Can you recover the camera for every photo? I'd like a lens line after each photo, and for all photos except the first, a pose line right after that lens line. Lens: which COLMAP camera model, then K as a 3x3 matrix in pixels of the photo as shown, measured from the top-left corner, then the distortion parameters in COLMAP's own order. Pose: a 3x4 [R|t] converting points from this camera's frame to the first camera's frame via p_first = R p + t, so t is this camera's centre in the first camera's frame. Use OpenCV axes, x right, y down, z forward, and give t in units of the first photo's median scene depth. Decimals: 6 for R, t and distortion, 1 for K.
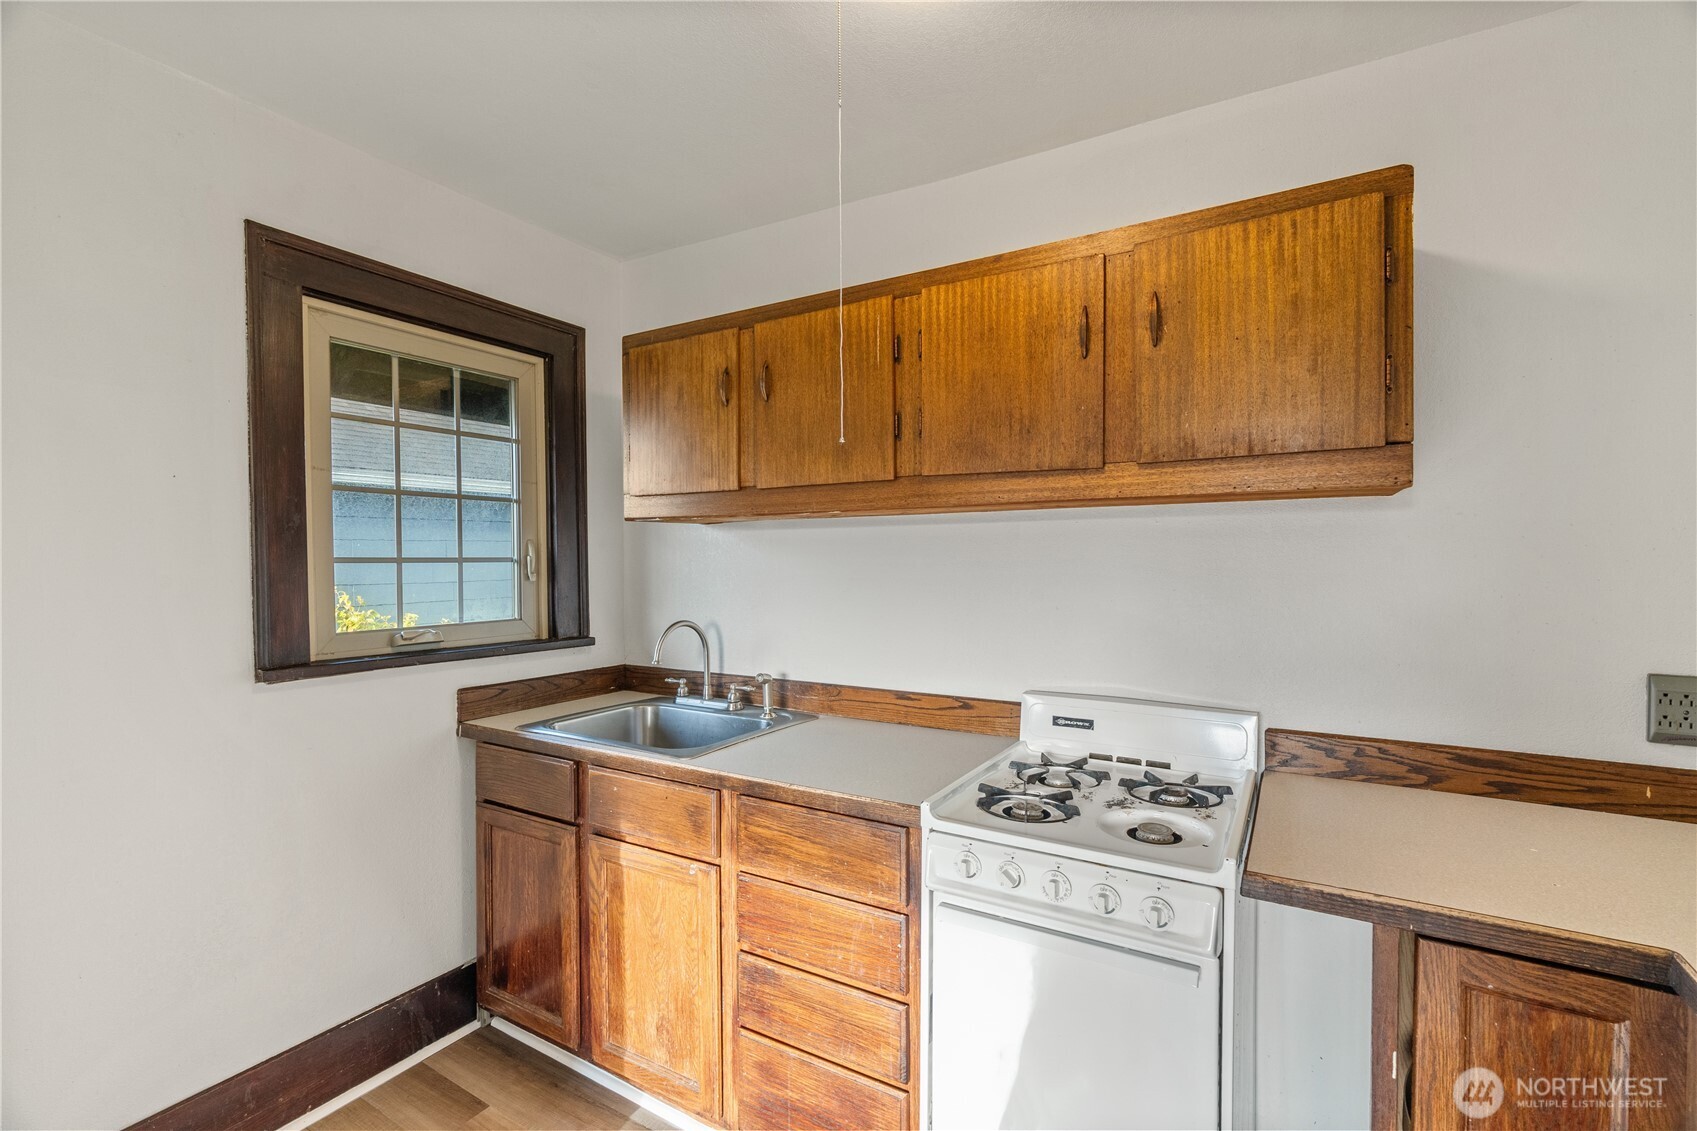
lens RADIAL K [[763.4, 0, 848.5], [0, 763.4, 565.5], [0, 0, 1]] dist [-0.002049, 0.001098]
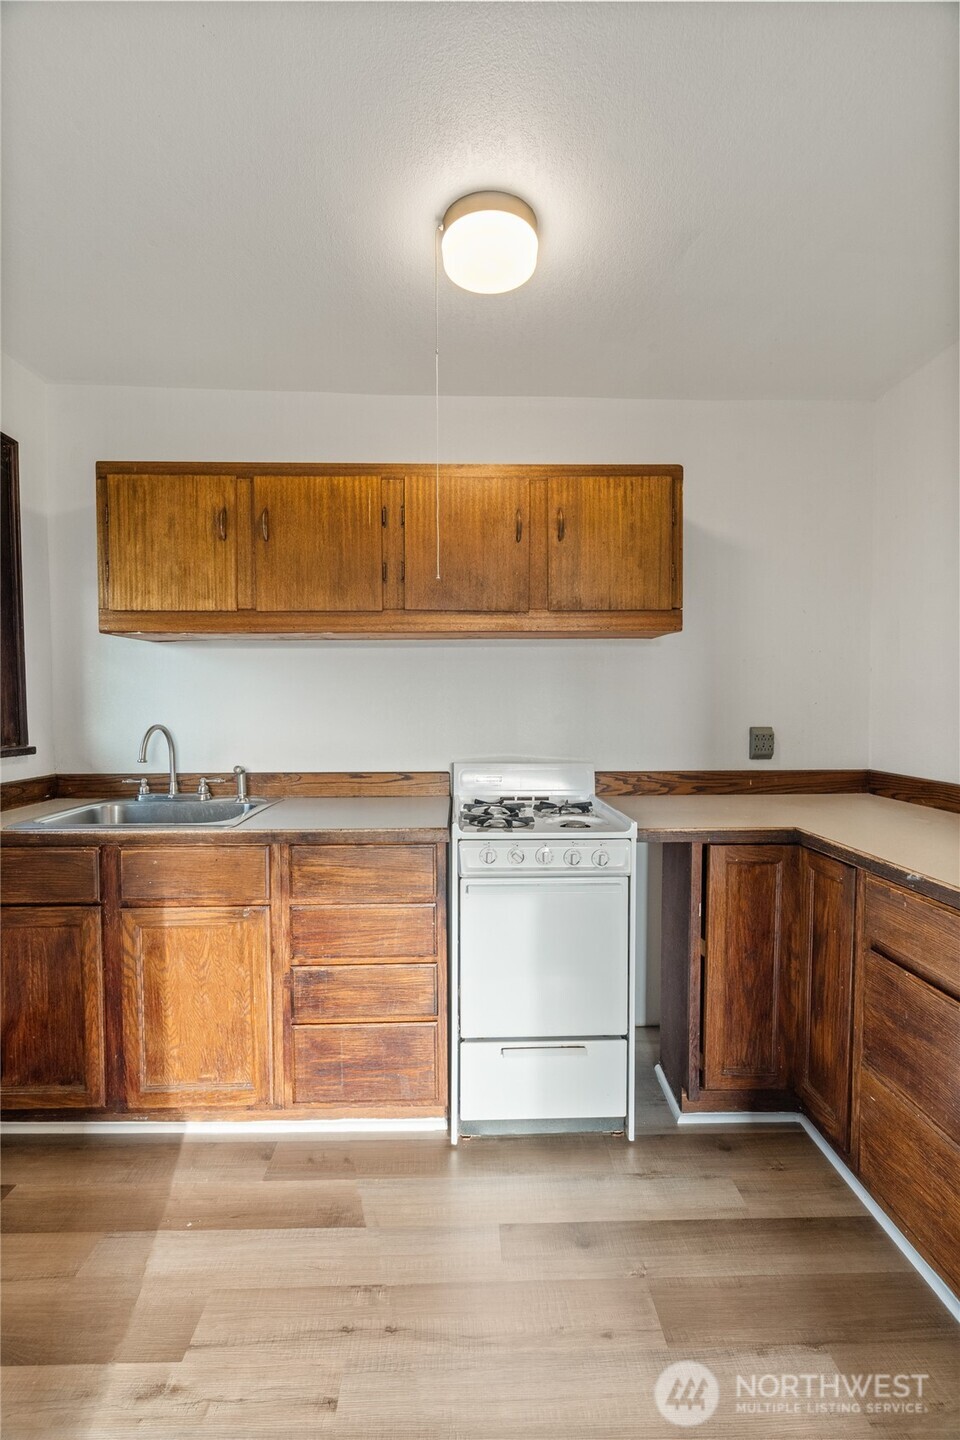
lens RADIAL K [[647.8, 0, 480.0], [0, 647.8, 720.0], [0, 0, 1]] dist [-0.002049, 0.001098]
pose [[0.840543, -0.014328, 0.541555, -0.459537], [0.005476, 0.999824, 0.017954, 0.069530], [-0.541717, -0.012125, 0.840473, -0.088708]]
